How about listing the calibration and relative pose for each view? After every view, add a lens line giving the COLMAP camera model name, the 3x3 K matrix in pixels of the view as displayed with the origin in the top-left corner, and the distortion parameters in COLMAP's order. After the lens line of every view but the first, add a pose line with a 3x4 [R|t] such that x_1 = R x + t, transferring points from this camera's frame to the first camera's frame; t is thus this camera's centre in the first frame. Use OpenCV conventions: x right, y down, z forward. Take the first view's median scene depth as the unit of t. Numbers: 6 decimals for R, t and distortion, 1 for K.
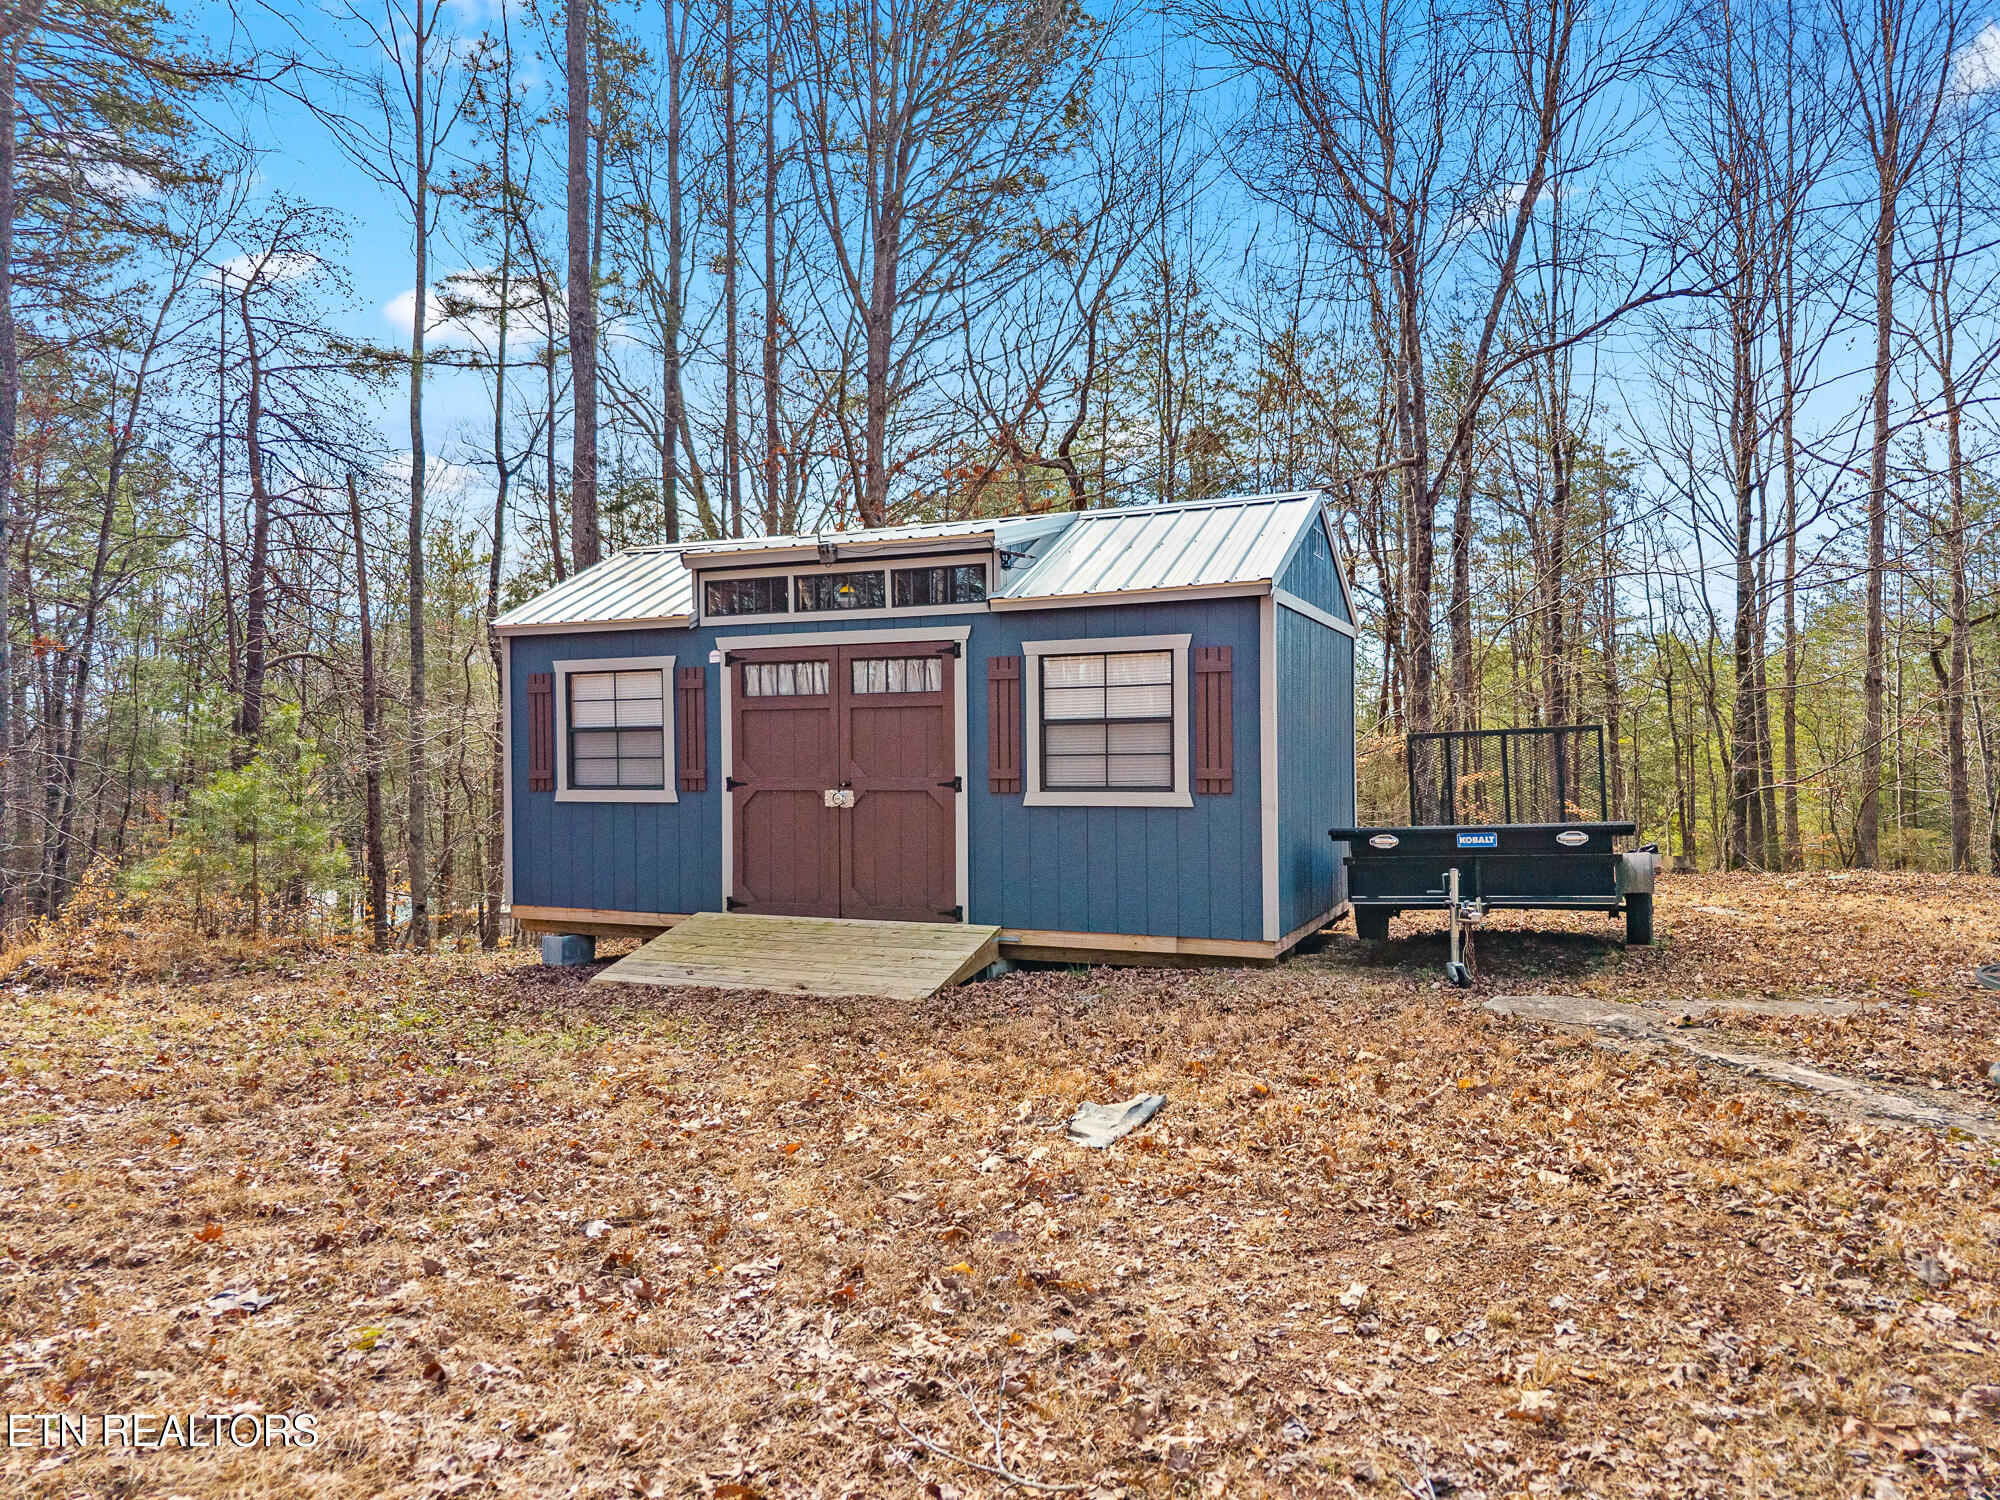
lens RADIAL K [[1356.5, 0, 1008.6], [0, 1356.5, 760.3], [0, 0, 1]] dist [0.017418, -0.008968]
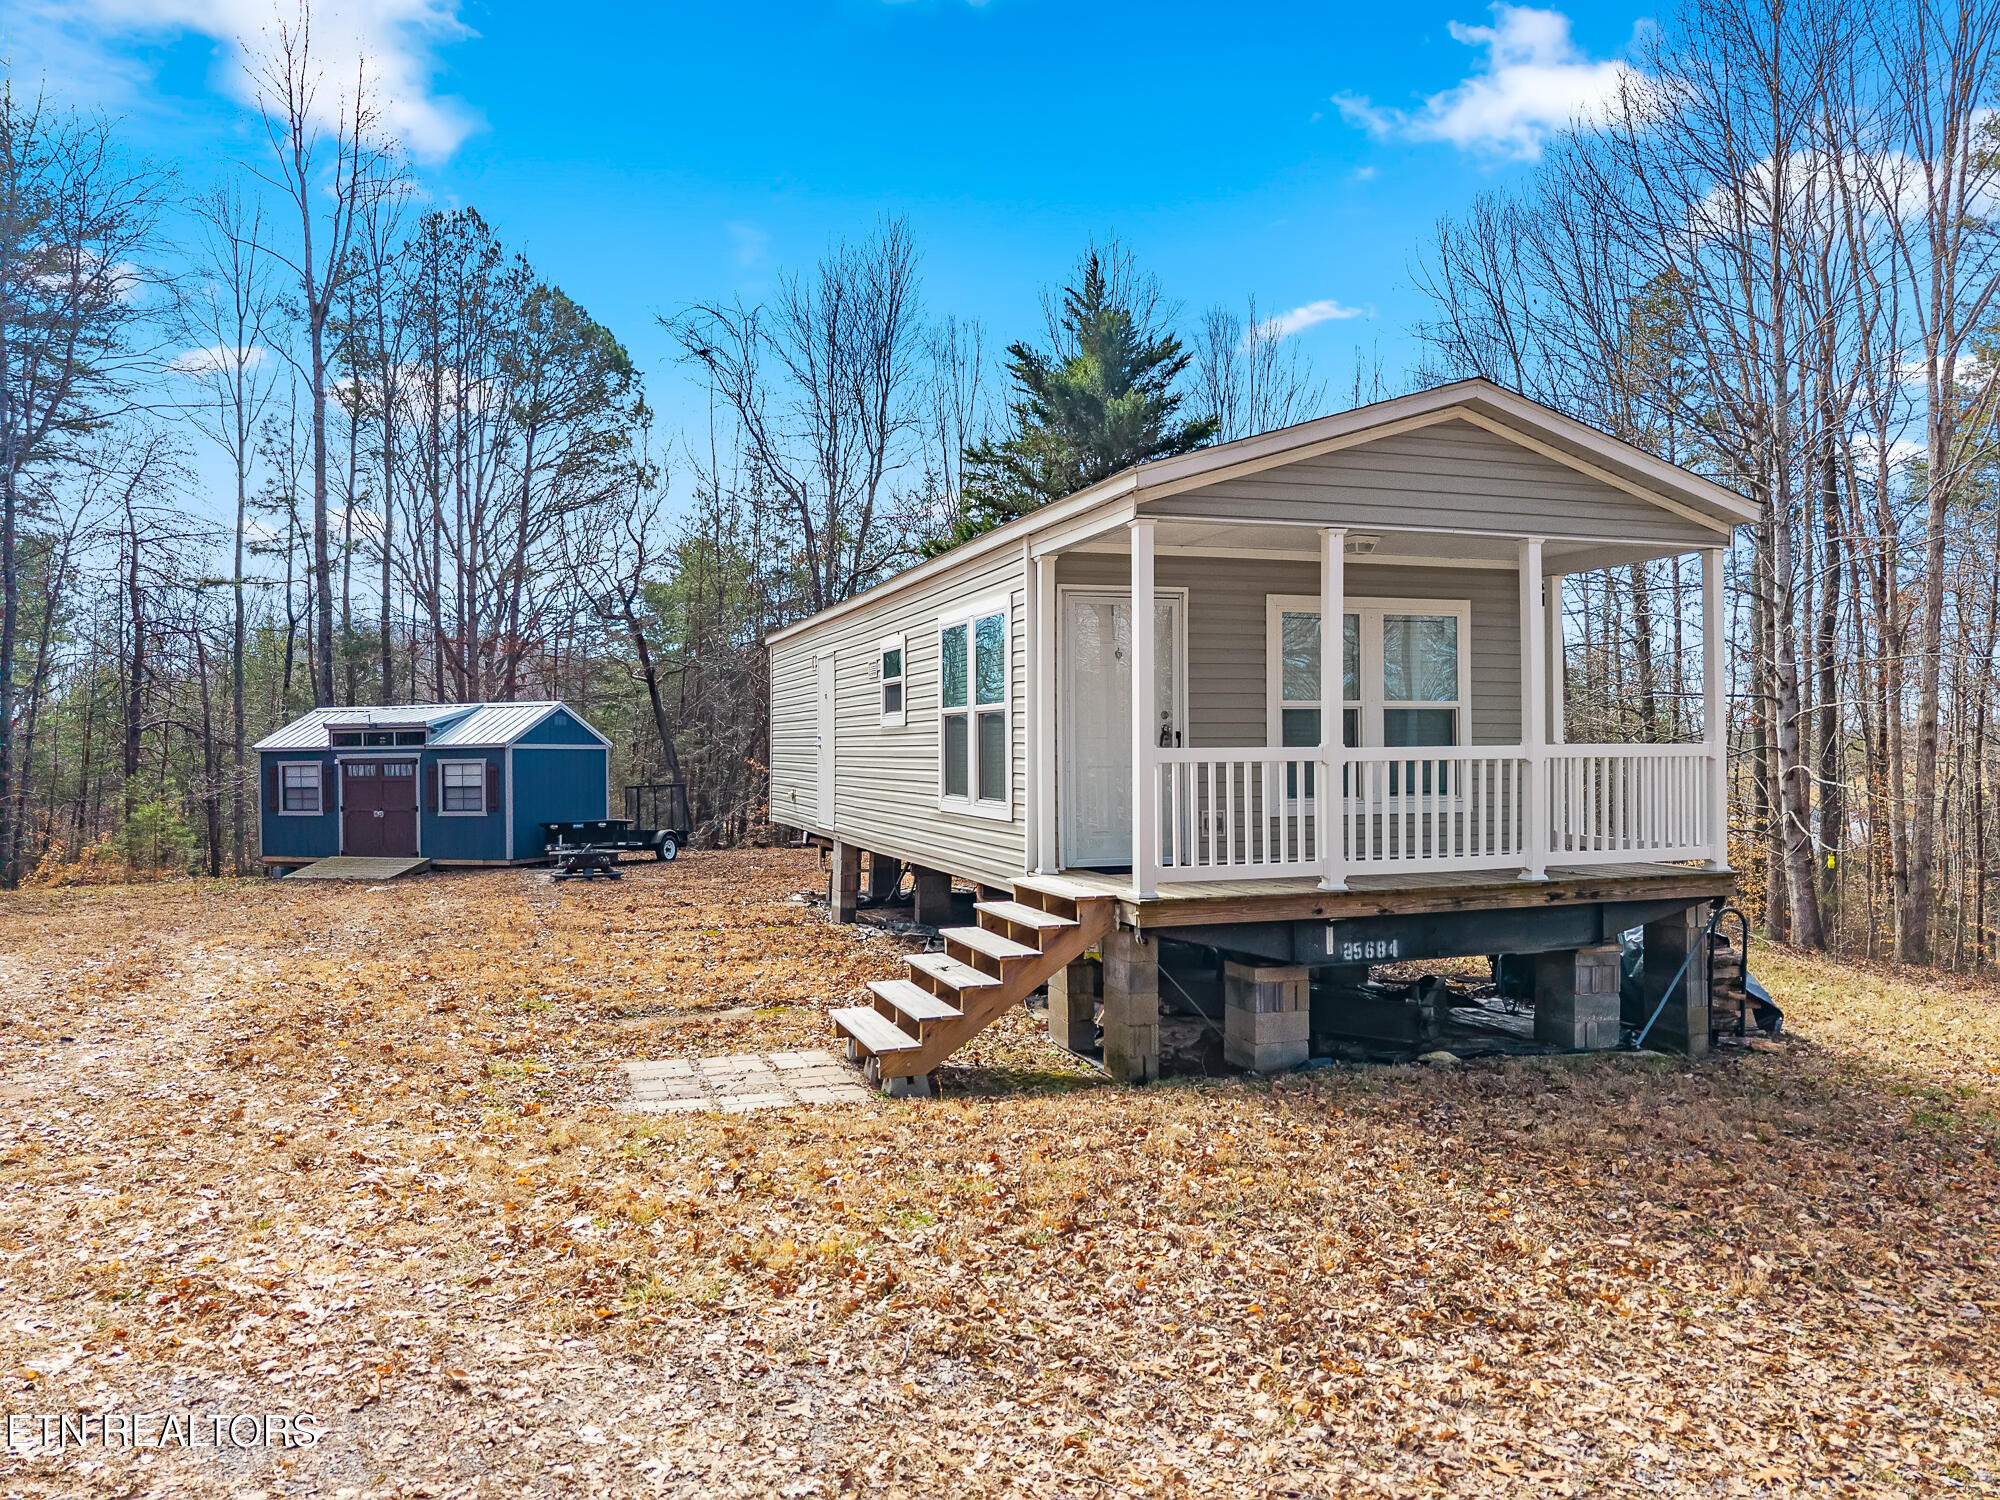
lens RADIAL K [[1356.5, 0, 970.6], [0, 1356.5, 748.8], [0, 0, 1]] dist [0.017418, -0.008968]
pose [[0.997945, -0.007210, 0.063672, 0.864153], [0.007819, 0.999926, -0.009334, -0.066711], [-0.063600, 0.009812, 0.997927, -1.767426]]
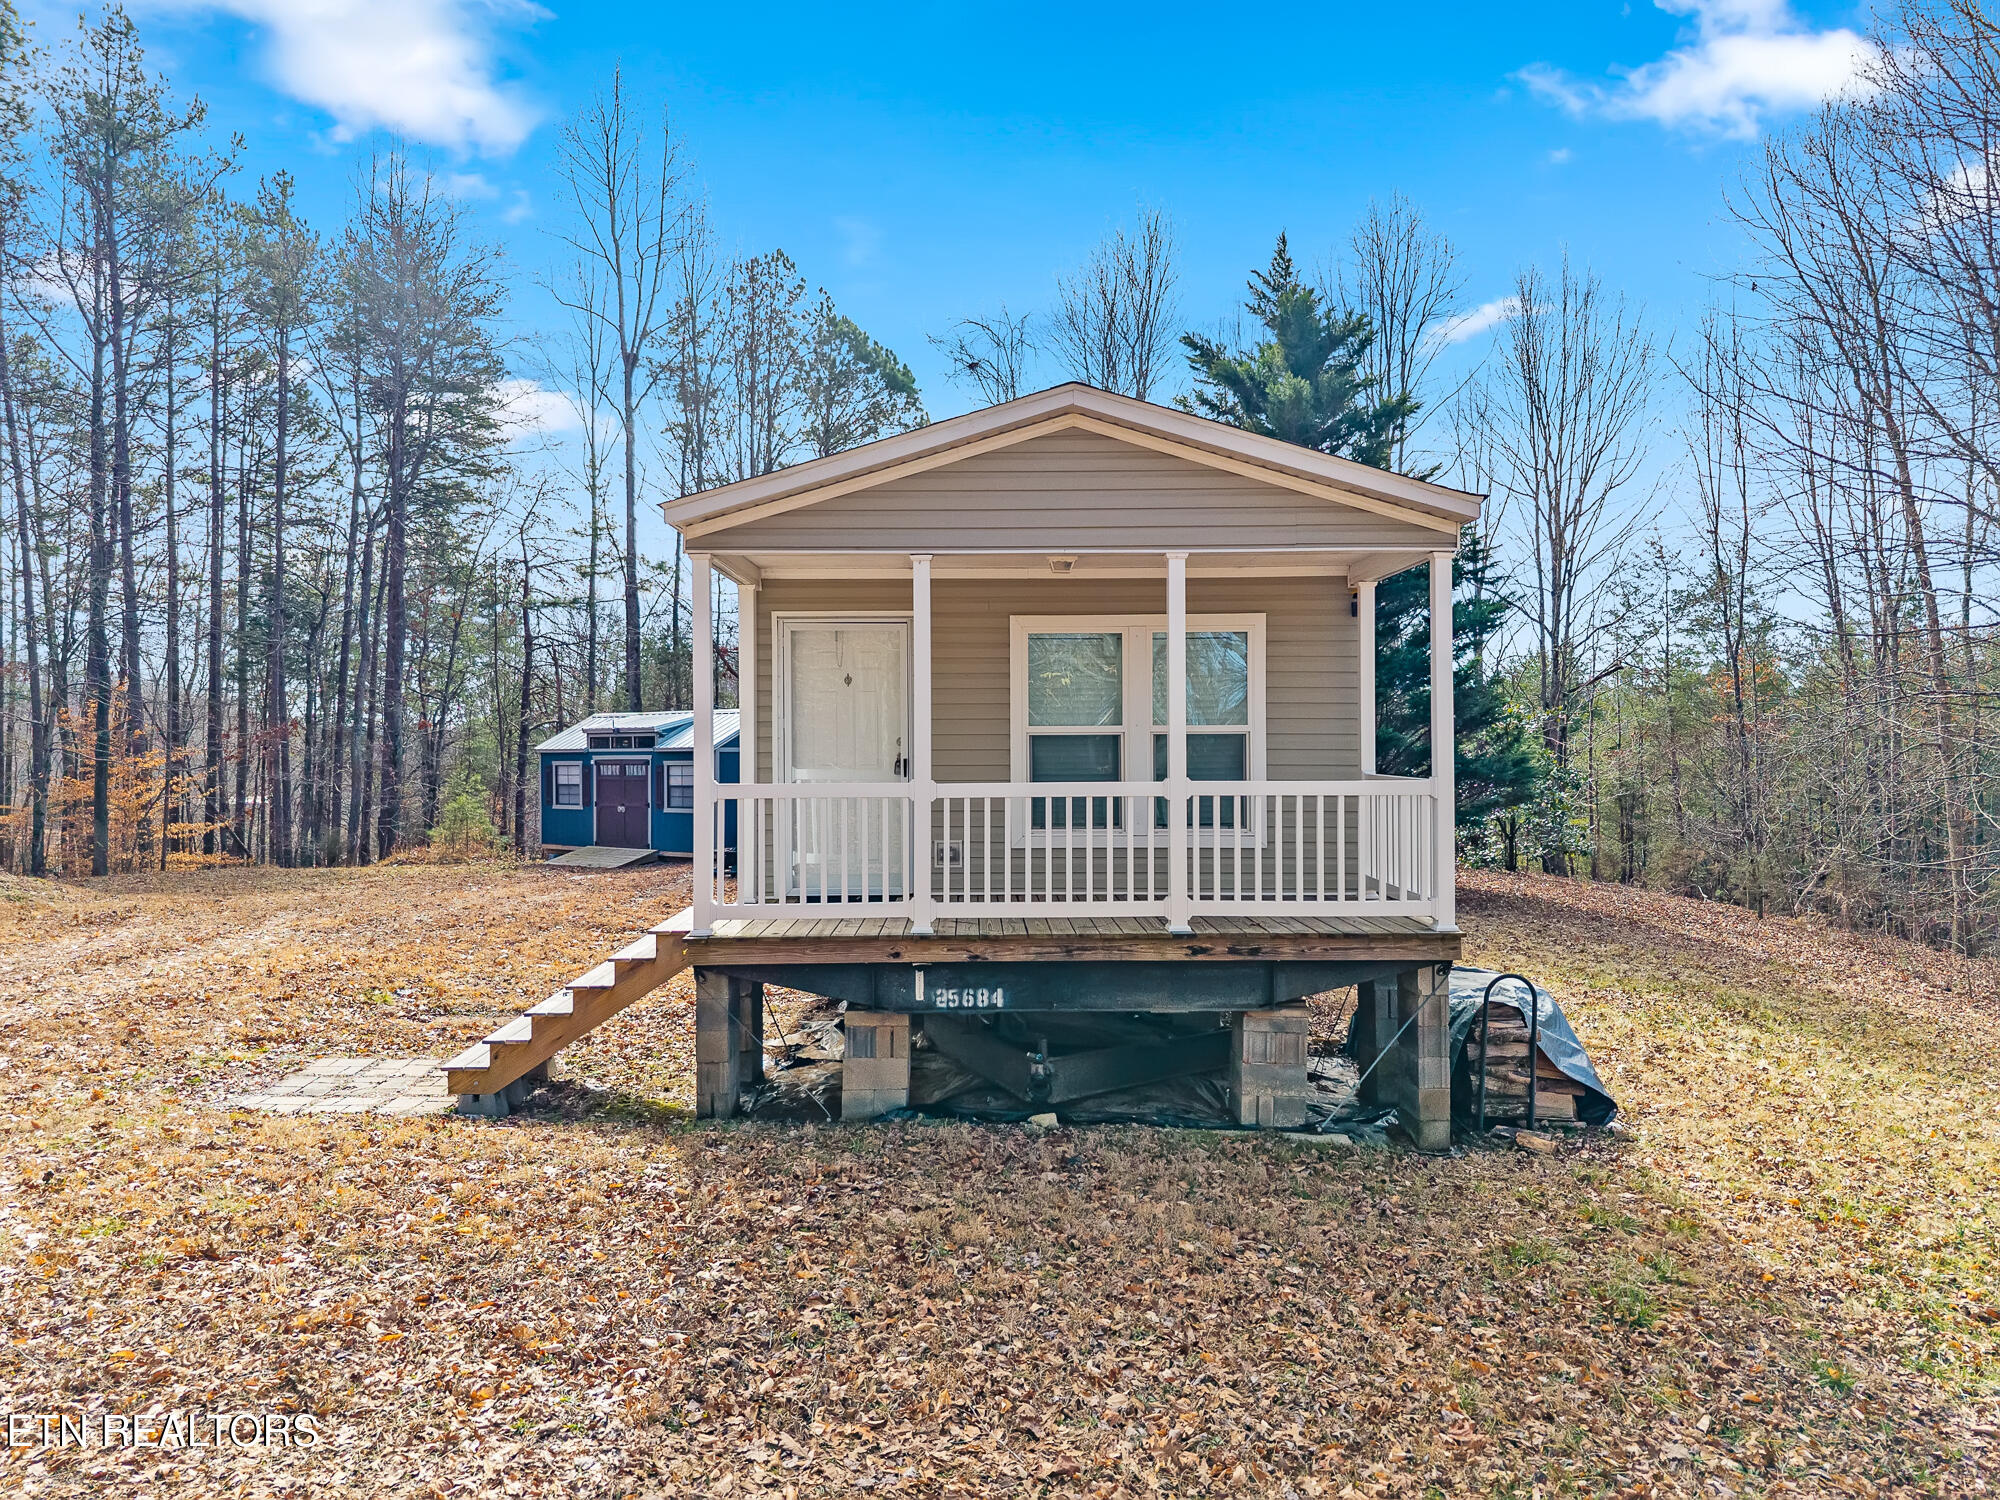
lens RADIAL K [[1356.5, 0, 956.4], [0, 1356.5, 735.6], [0, 0, 1]] dist [0.017418, -0.008968]
pose [[0.964814, -0.004028, -0.262903, 1.363763], [0.000072, 0.999887, -0.015056, -0.089390], [0.262933, 0.014508, 0.964705, -1.710897]]
